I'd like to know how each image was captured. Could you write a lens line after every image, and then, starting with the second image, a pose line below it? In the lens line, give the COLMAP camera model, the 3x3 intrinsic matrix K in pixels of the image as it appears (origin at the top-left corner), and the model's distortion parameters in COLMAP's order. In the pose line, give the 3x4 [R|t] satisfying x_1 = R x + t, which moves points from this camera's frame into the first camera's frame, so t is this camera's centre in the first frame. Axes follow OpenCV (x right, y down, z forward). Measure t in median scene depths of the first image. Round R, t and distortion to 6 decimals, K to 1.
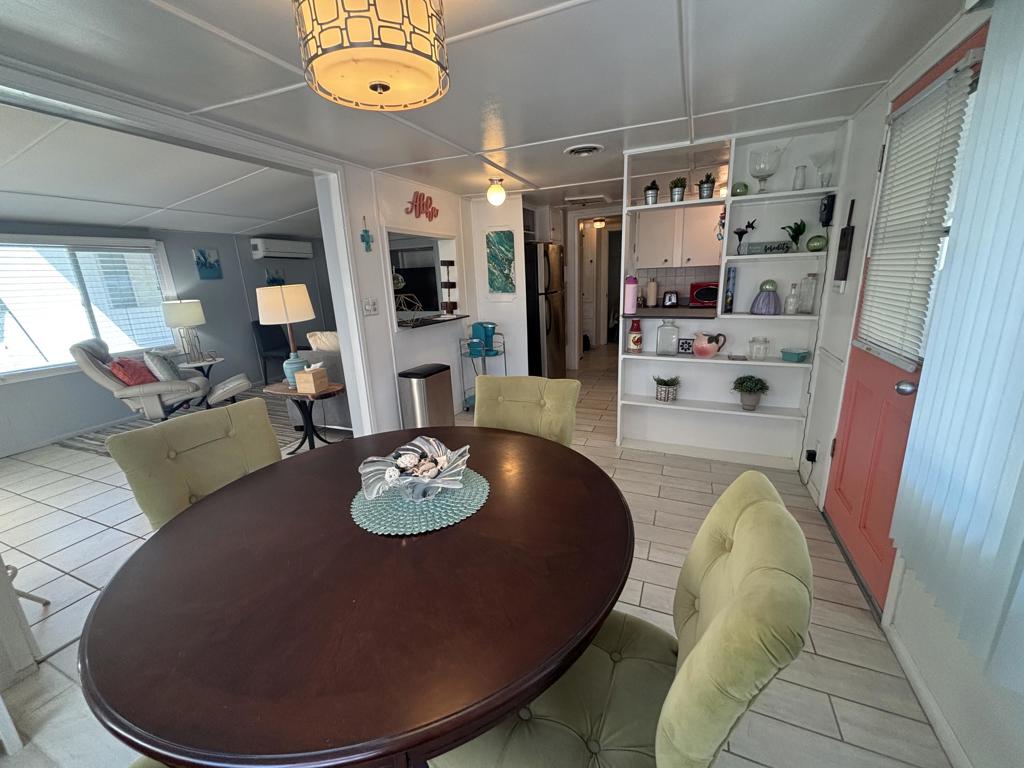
lens RADIAL K [[413.5, 0, 514.4], [0, 413.5, 380.5], [0, 0, 1]] dist [0.001853, 0.000041]
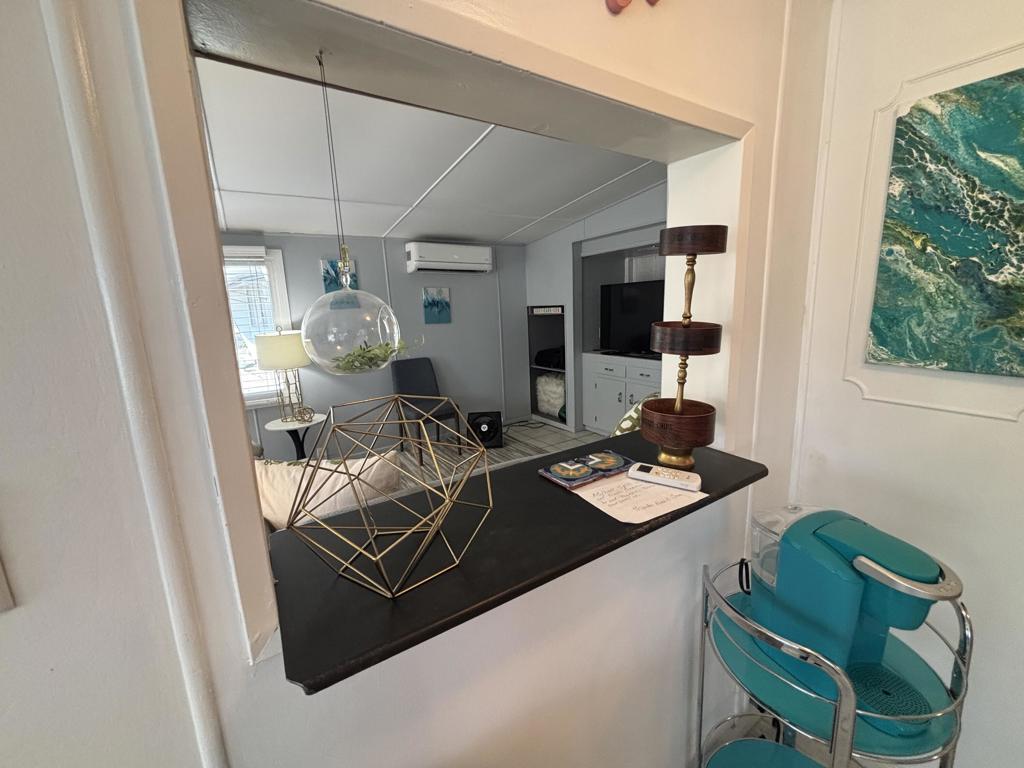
lens RADIAL K [[413.5, 0, 517.7], [0, 413.5, 385.8], [0, 0, 1]] dist [0.001853, 0.000041]
pose [[0.826958, 0.118231, -0.549693, -0.096755], [-0.138809, 0.990310, 0.004176, -0.173992], [0.544861, 0.072849, 0.835356, 0.691292]]
